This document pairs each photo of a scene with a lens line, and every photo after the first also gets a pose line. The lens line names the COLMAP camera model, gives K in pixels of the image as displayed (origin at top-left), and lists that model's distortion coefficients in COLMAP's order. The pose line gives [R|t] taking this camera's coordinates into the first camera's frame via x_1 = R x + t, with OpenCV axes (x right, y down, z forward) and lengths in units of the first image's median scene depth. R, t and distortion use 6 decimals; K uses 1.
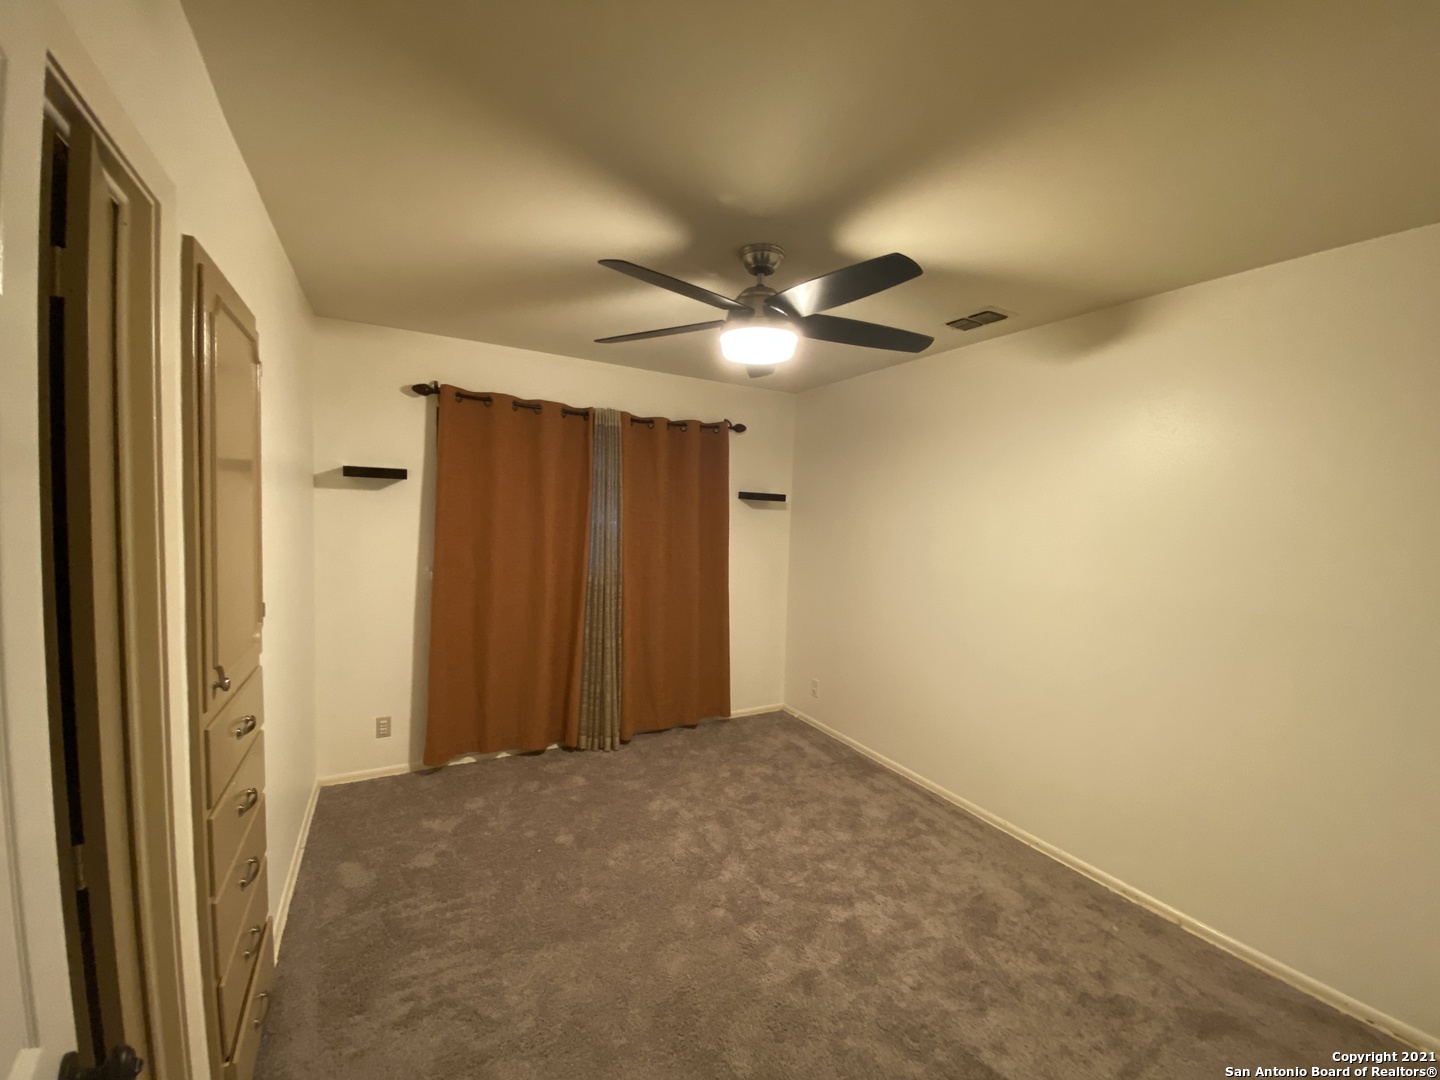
lens RADIAL K [[582.9, 0, 720.0], [0, 582.9, 540.0], [0, 0, 1]] dist [0.029749, -0.023577]
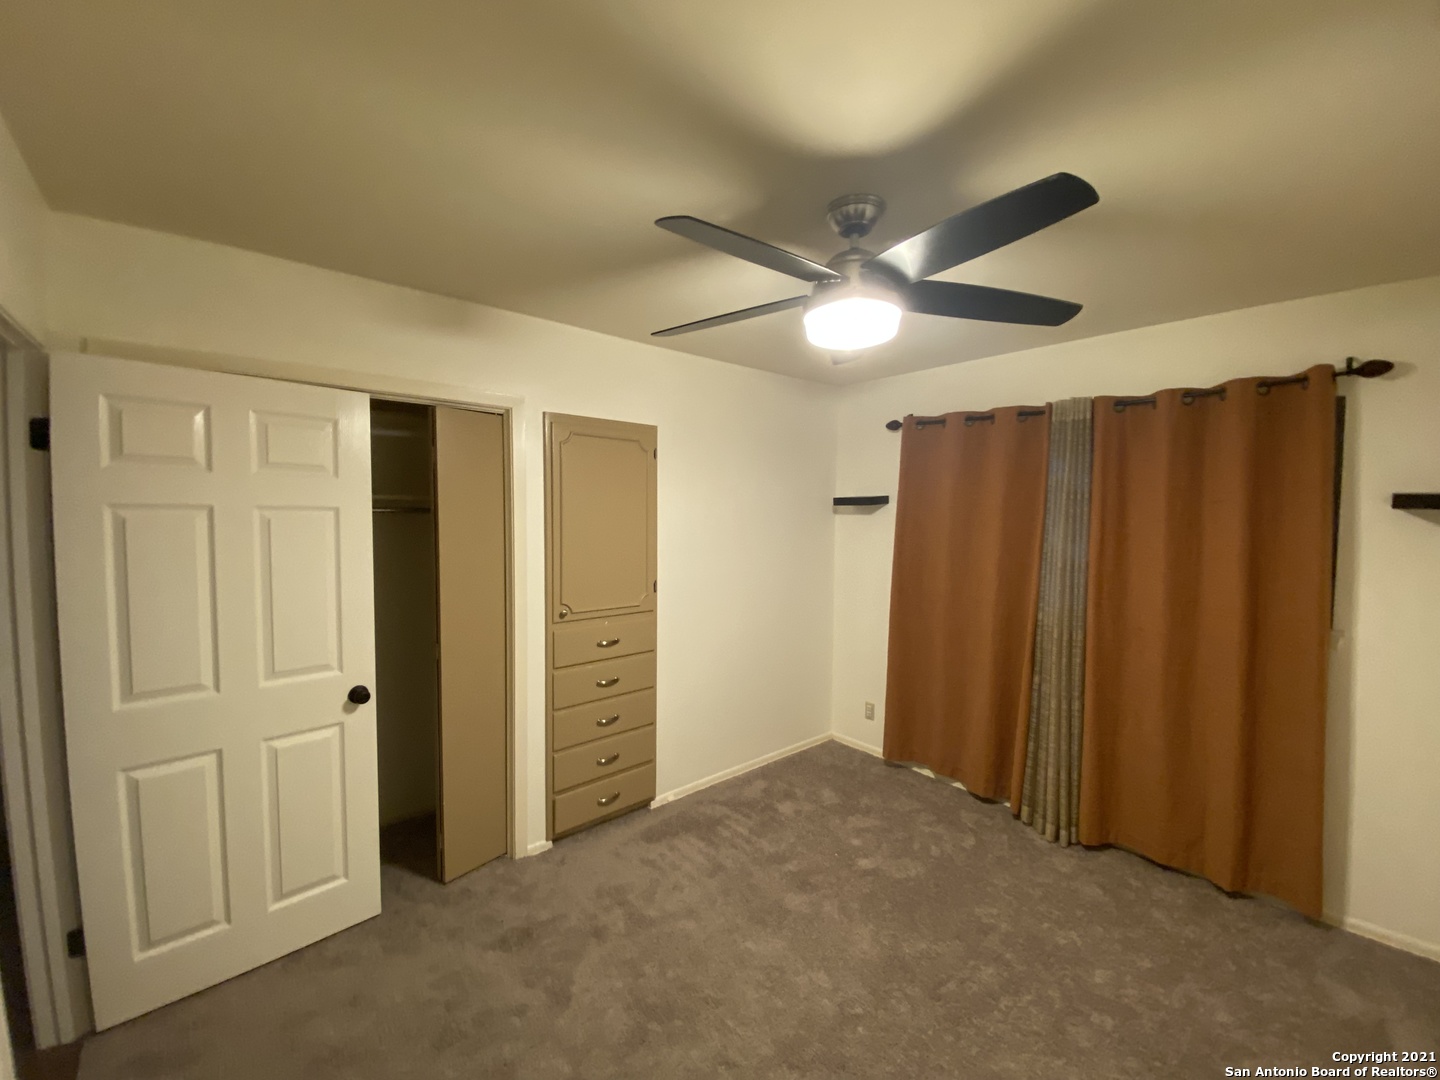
lens RADIAL K [[582.9, 0, 720.0], [0, 582.9, 540.0], [0, 0, 1]] dist [0.029749, -0.023577]
pose [[0.207159, 0.016291, -0.978172, 0.526159], [-0.049583, 0.998751, 0.006133, -0.022779], [0.977050, 0.047230, 0.207708, 0.436502]]
